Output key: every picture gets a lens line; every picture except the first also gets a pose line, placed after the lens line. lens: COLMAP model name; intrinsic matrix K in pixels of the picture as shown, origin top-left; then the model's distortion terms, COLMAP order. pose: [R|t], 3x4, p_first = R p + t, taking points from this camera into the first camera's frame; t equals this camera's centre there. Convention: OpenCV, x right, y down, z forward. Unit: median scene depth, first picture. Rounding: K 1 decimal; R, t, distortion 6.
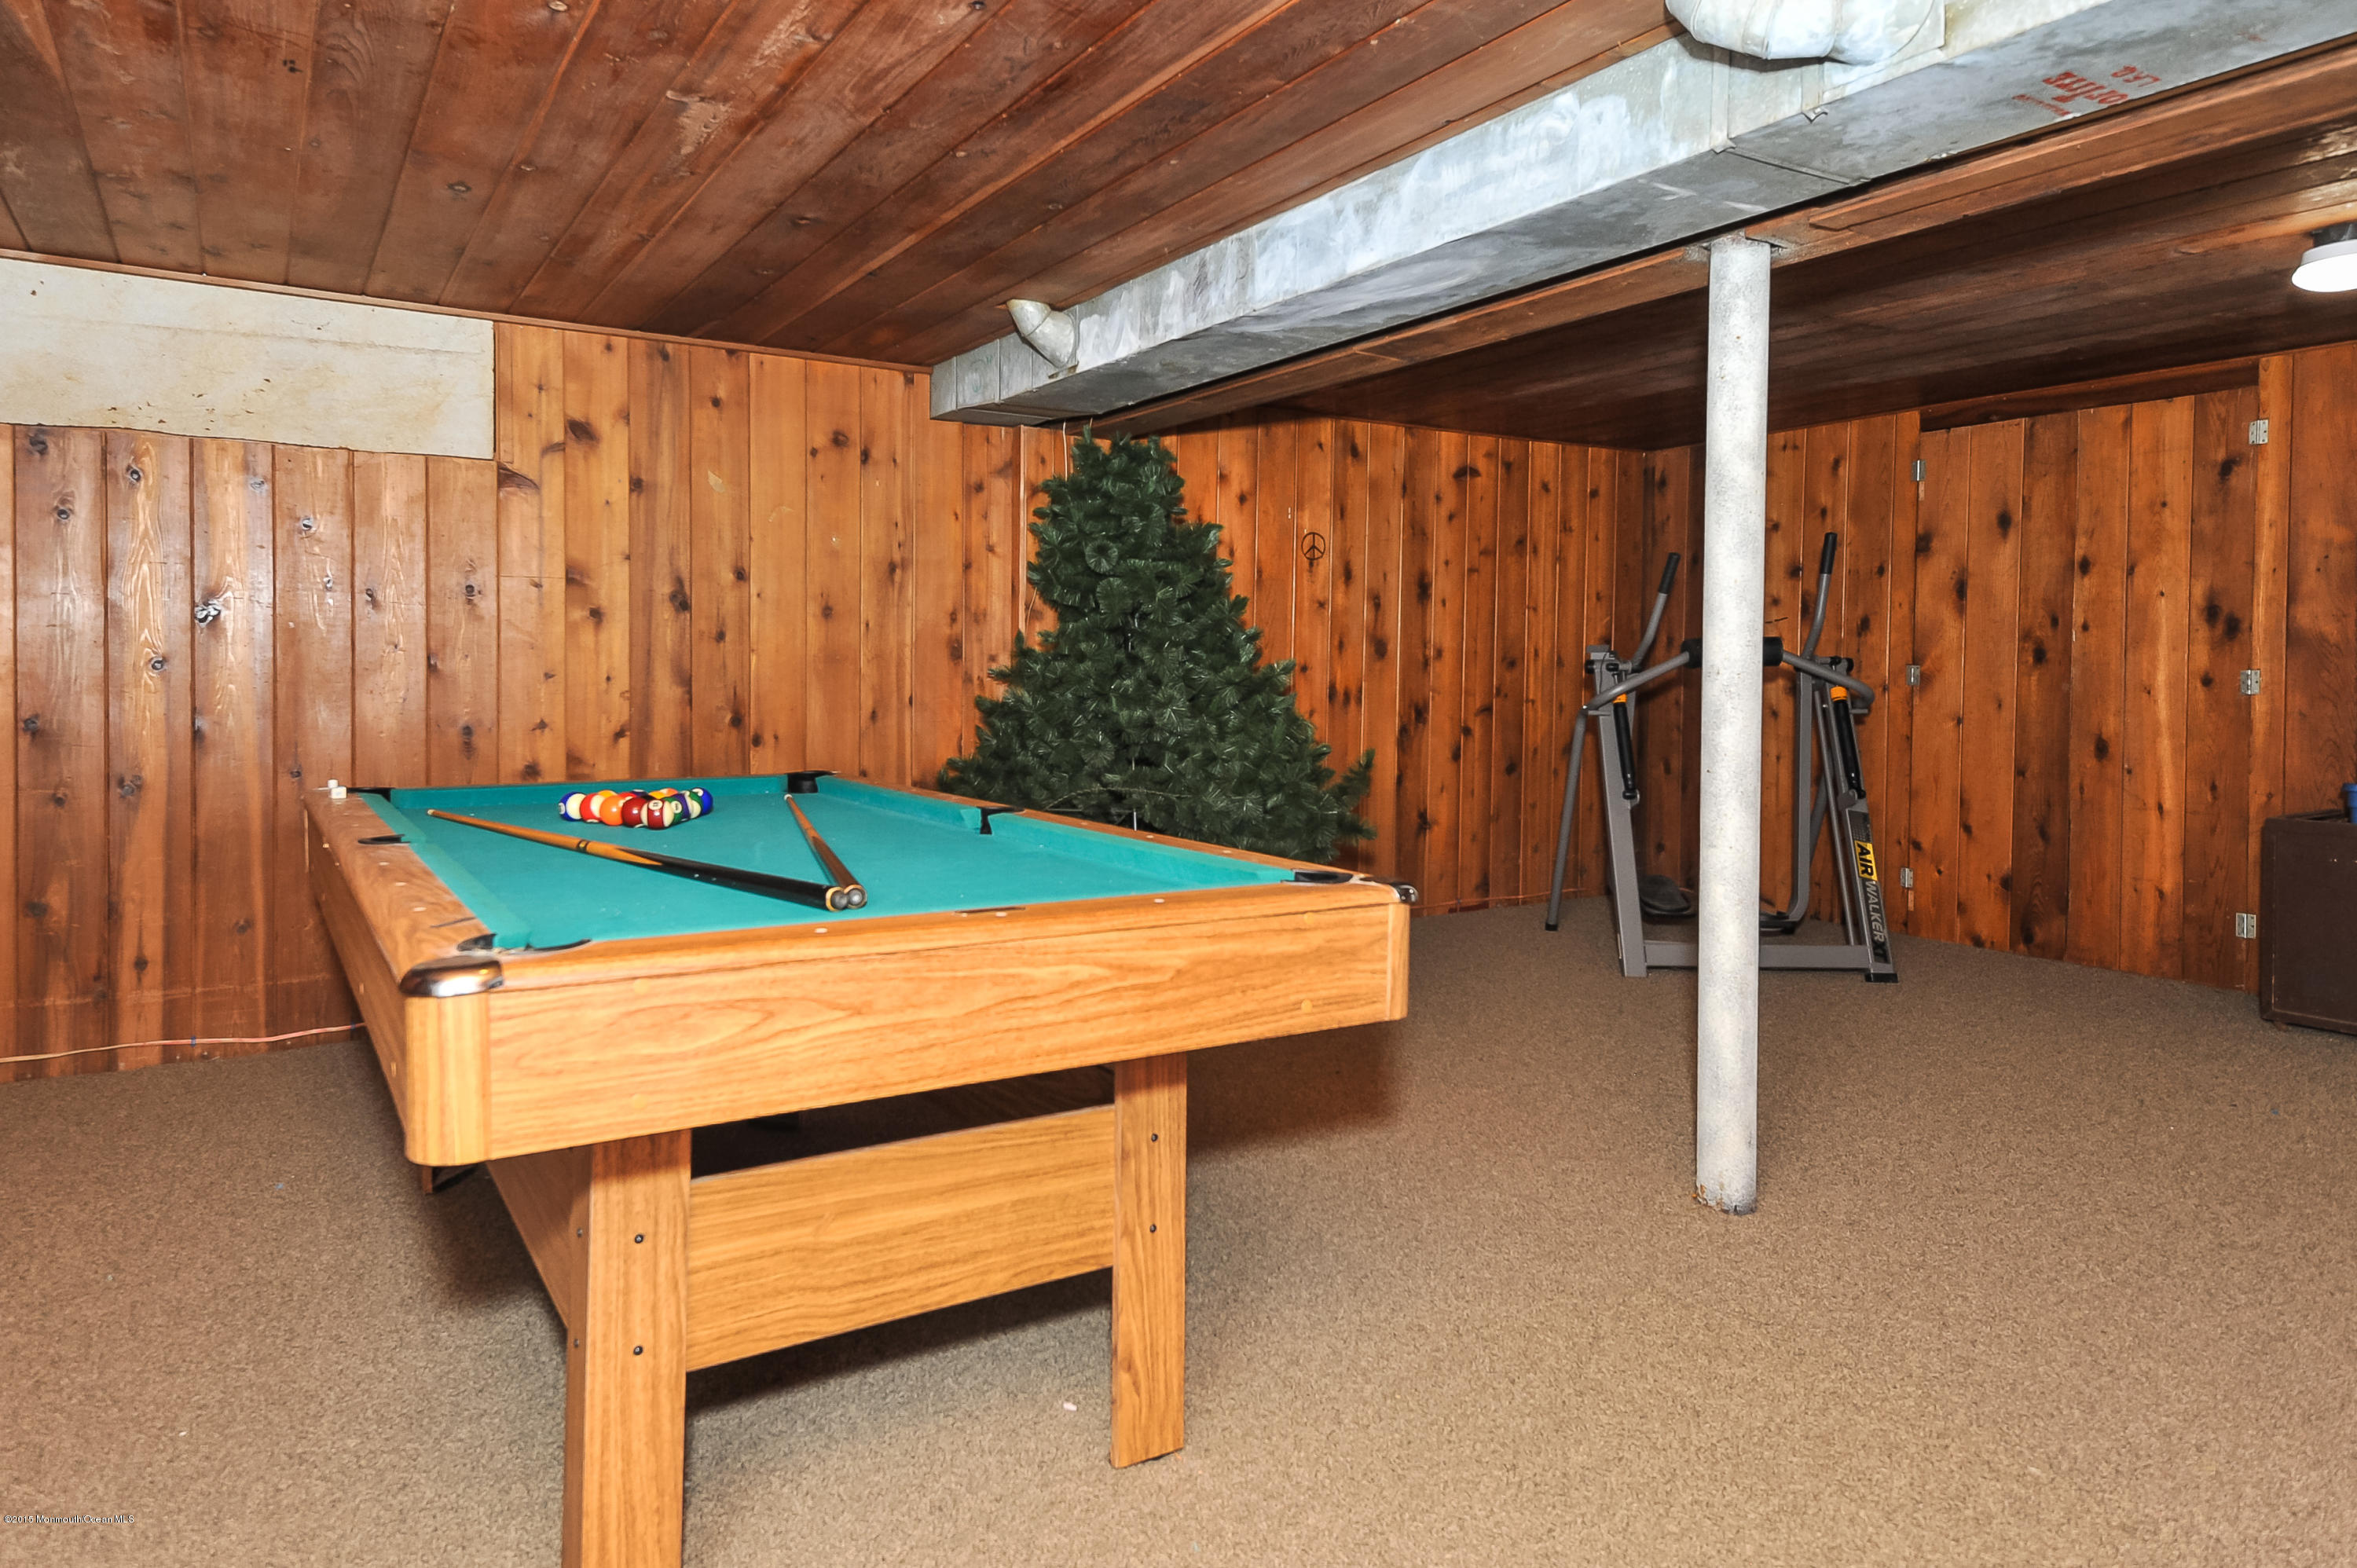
lens RADIAL K [[1438.8, 0, 1176.2], [0, 1438.8, 719.5], [0, 0, 1]] dist [0.031271, -0.000795]
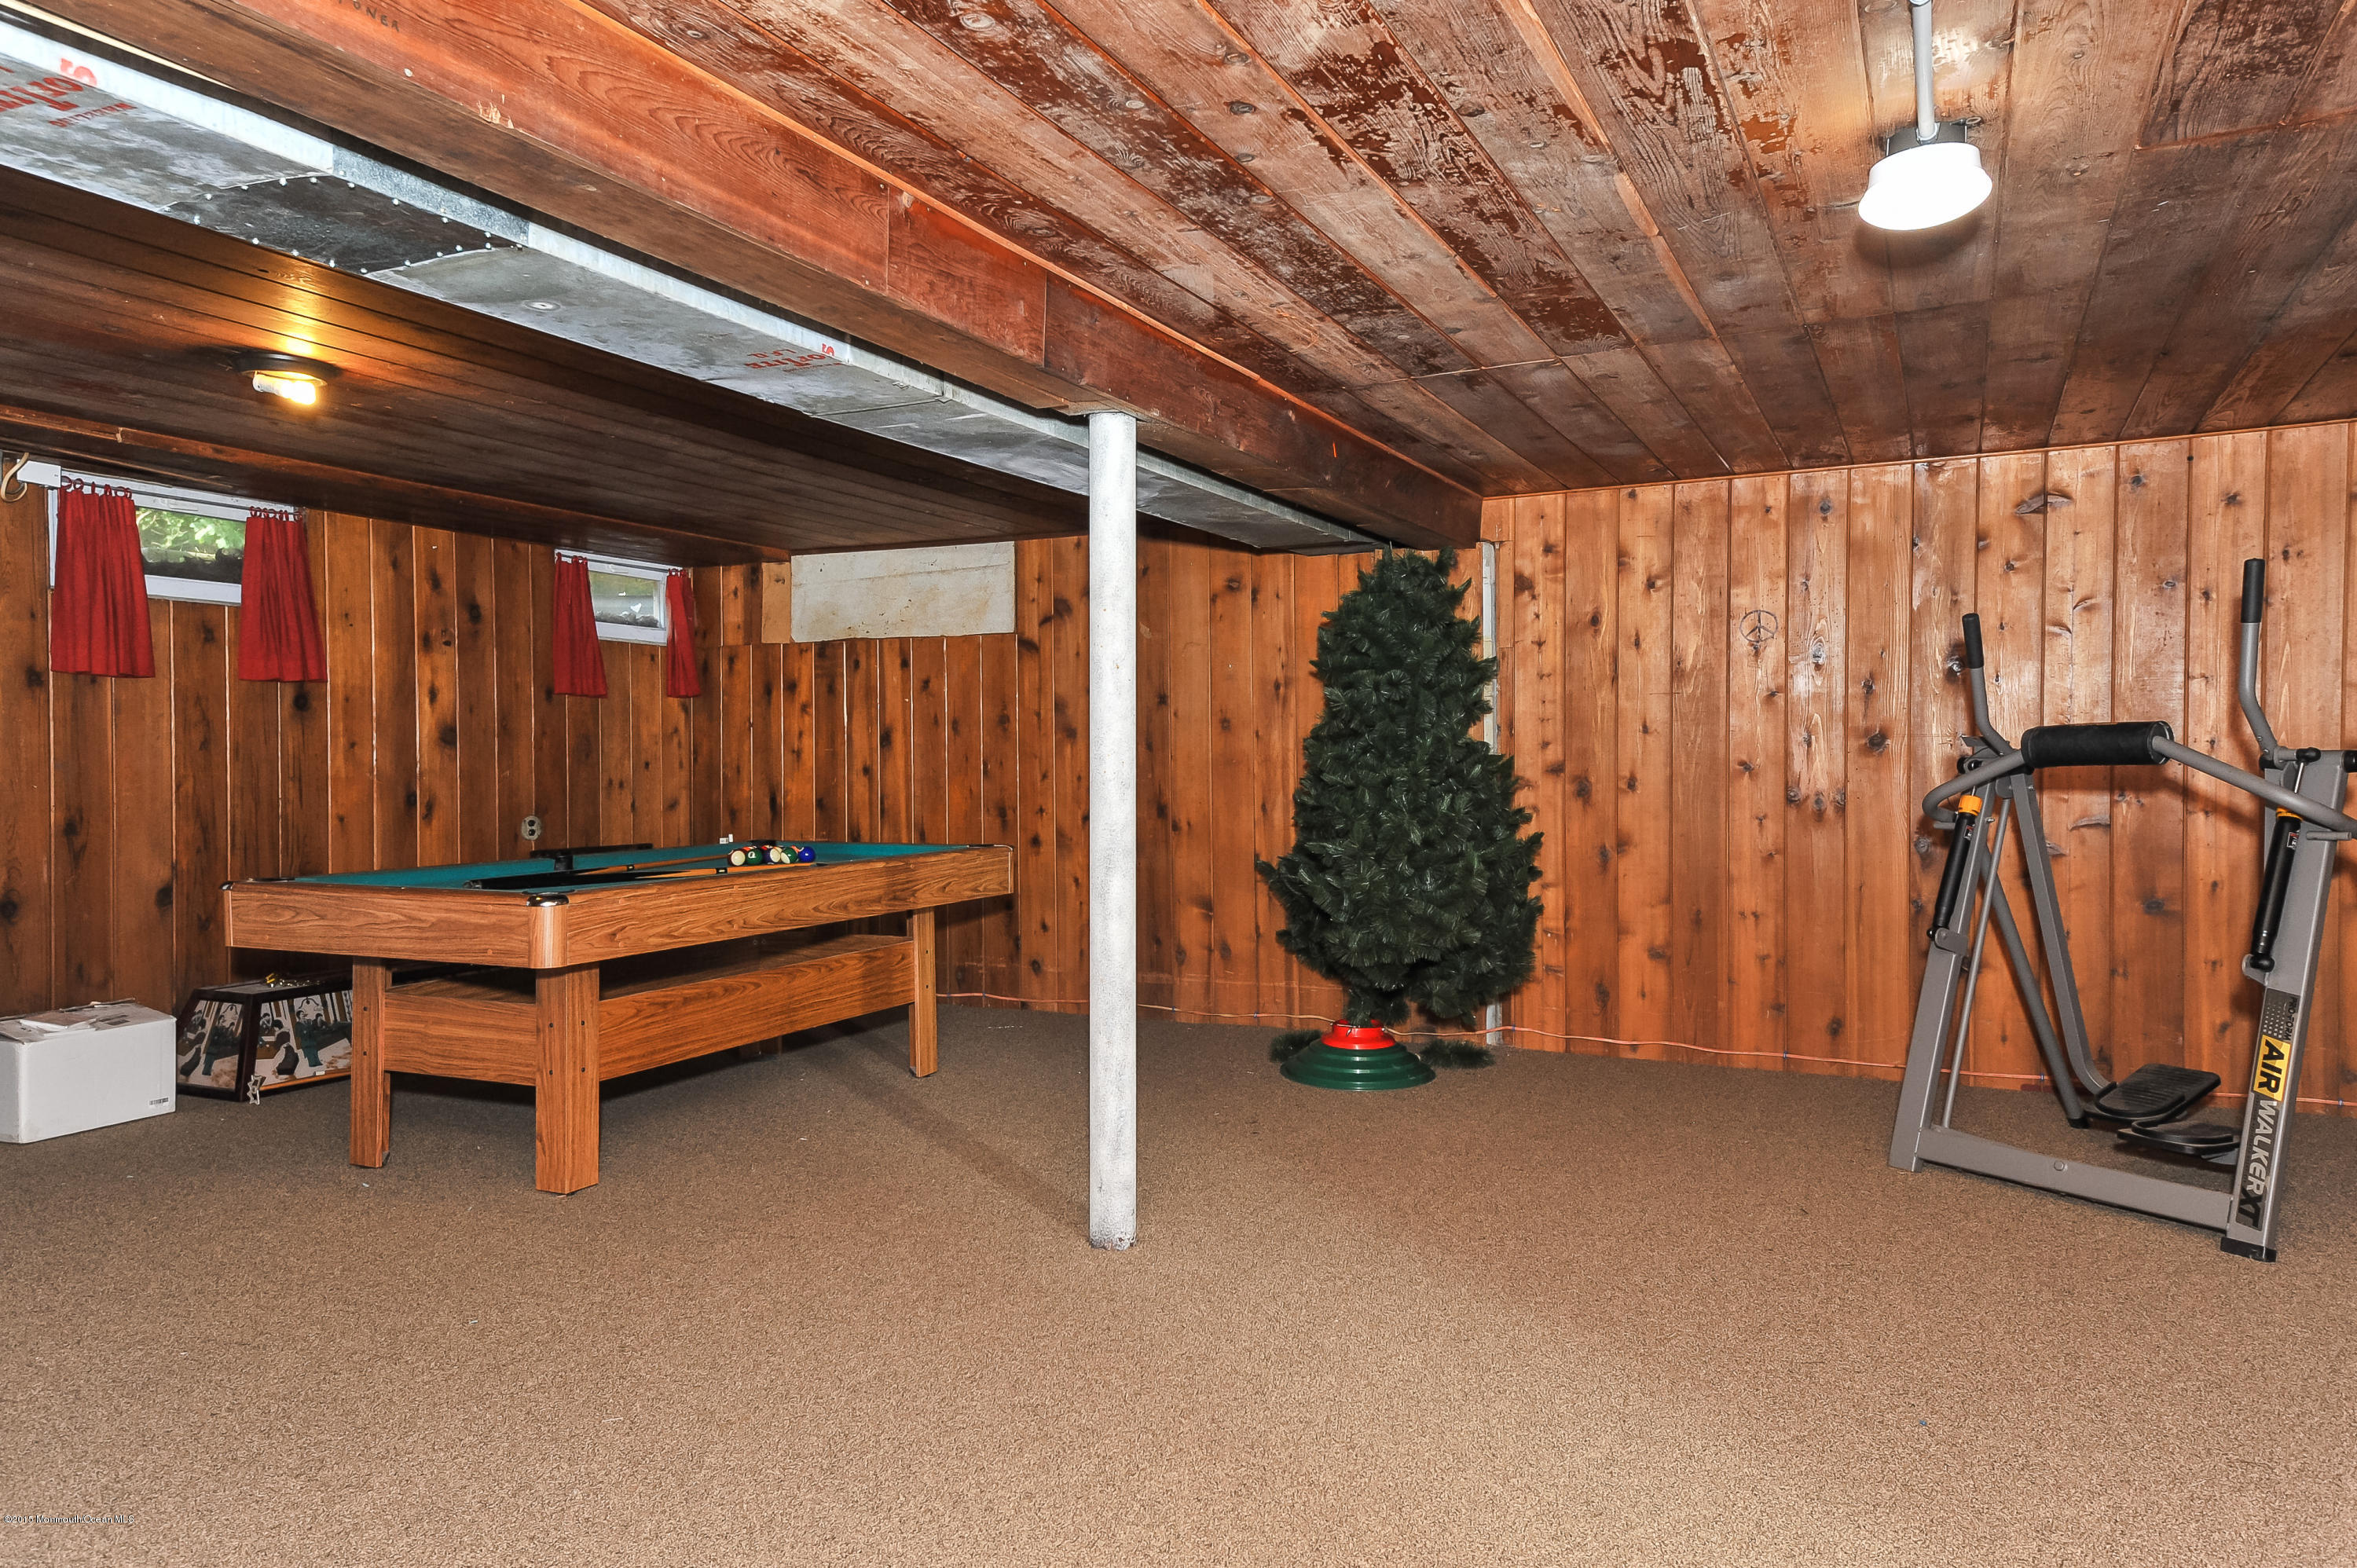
lens RADIAL K [[1626.2, 0, 1178.5], [0, 1626.2, 784.0], [0, 0, 1]] dist [0.055944, 0.000596]
pose [[0.536344, 0.007104, -0.843970, 1.038107], [-0.021611, 0.999752, -0.005319, -0.017154], [0.843723, 0.021092, 0.536364, 0.240440]]
